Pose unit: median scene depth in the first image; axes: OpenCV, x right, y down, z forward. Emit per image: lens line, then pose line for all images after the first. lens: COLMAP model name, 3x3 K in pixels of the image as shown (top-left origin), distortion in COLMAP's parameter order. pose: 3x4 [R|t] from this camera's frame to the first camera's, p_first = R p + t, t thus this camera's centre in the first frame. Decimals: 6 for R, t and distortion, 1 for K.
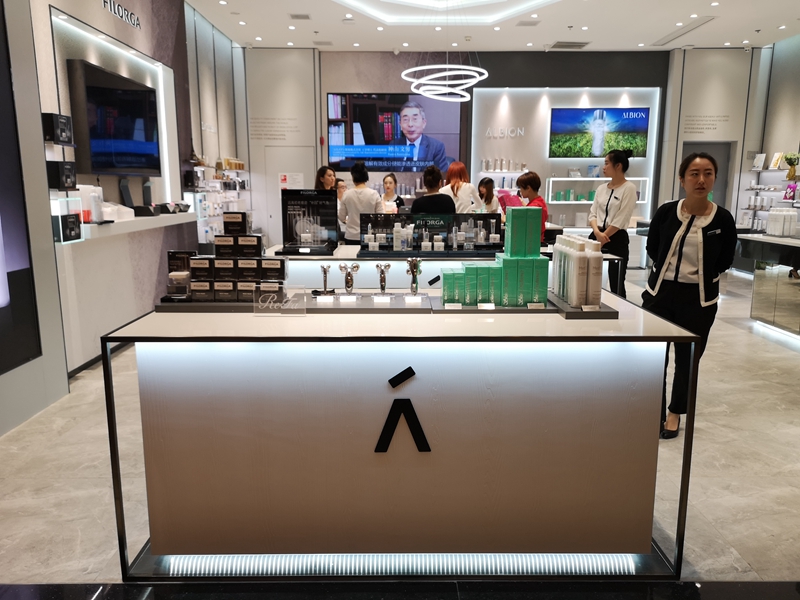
lens RADIAL K [[620.5, 0, 400.2], [0, 620.5, 292.7], [0, 0, 1]] dist [0.042000, -0.034505]
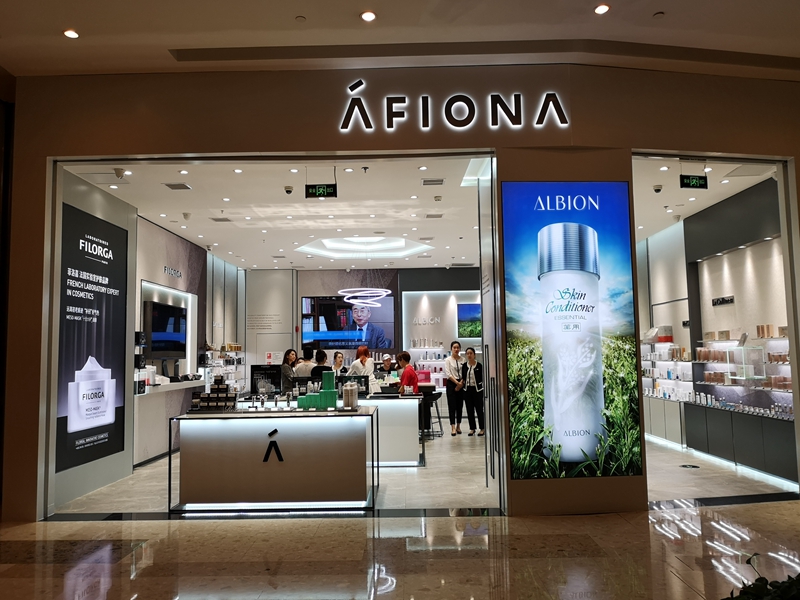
lens RADIAL K [[620.5, 0, 403.4], [0, 620.5, 314.8], [0, 0, 1]] dist [0.042000, -0.034505]
pose [[0.999763, -0.018495, -0.011455, 0.141892], [0.015340, 0.972682, -0.231636, 0.062277], [0.015427, 0.231405, 0.972735, -0.414505]]
